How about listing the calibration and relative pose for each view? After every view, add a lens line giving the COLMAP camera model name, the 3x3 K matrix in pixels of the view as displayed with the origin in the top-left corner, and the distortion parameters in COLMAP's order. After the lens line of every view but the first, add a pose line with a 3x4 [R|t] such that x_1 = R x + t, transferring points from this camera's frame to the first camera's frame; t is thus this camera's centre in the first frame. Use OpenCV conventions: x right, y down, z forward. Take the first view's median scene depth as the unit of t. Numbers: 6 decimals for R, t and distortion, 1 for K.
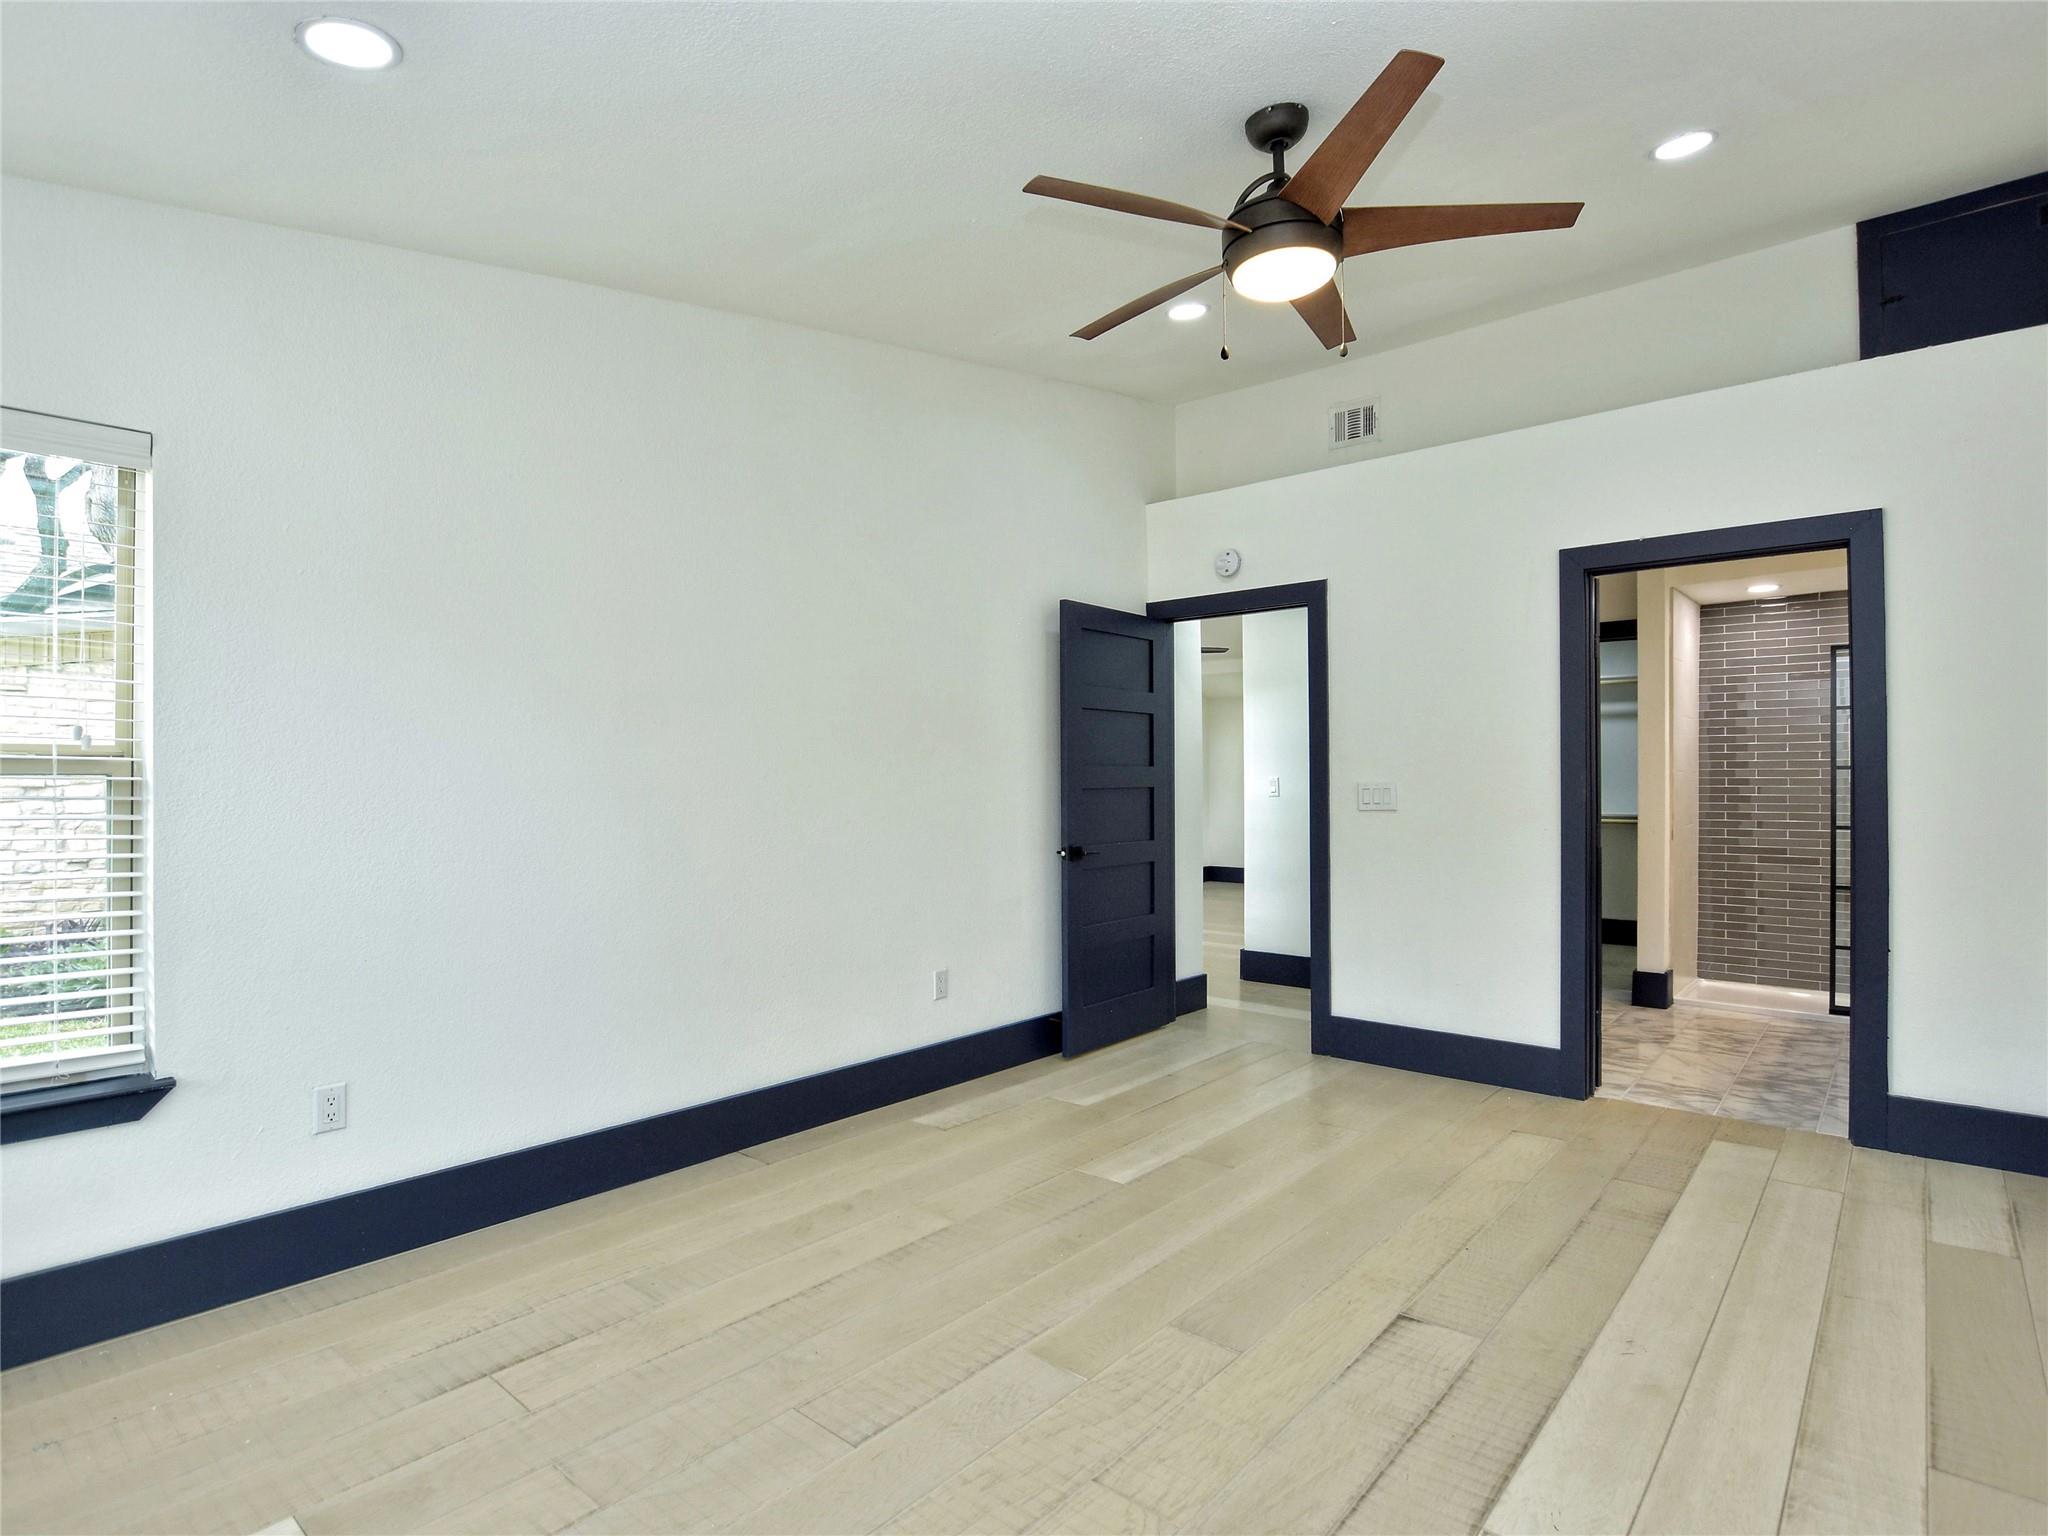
lens RADIAL K [[1039.9, 0, 1031.8], [0, 1039.9, 766.1], [0, 0, 1]] dist [-0.005245, -0.000332]
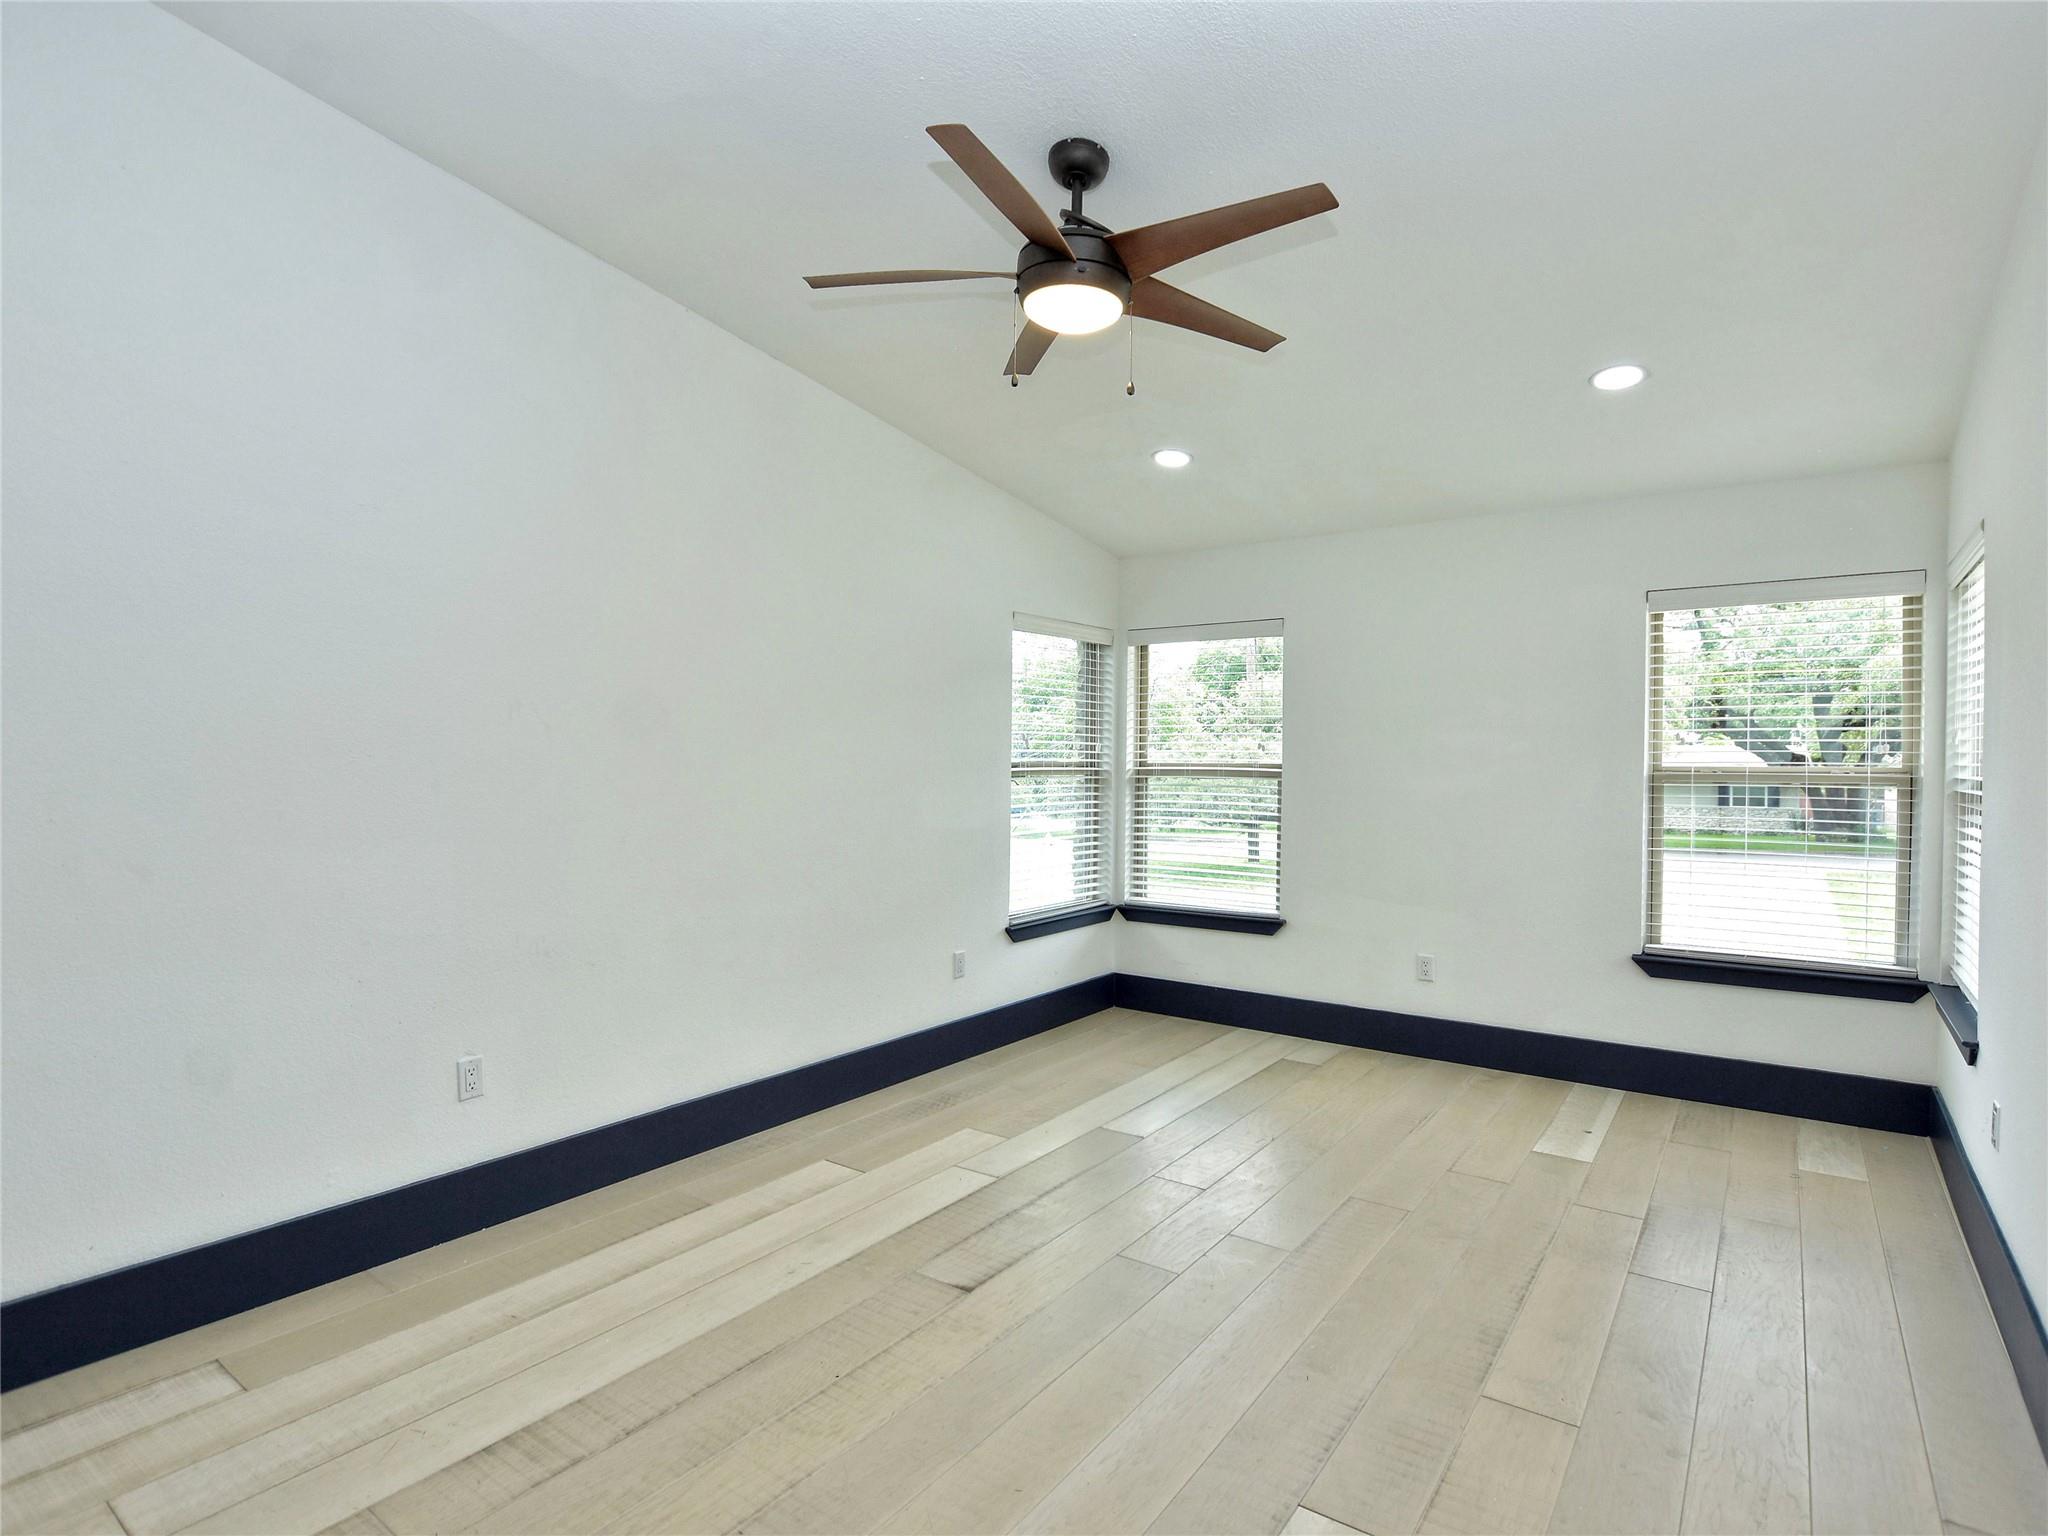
lens RADIAL K [[1017.1, 0, 1034.7], [0, 1017.1, 768.8], [0, 0, 1]] dist [-0.026580, -0.000300]
pose [[-0.996580, -0.002028, -0.082608, 0.332795], [-0.001902, 0.999997, -0.001599, -0.016311], [0.082611, -0.001436, -0.996581, 1.826041]]
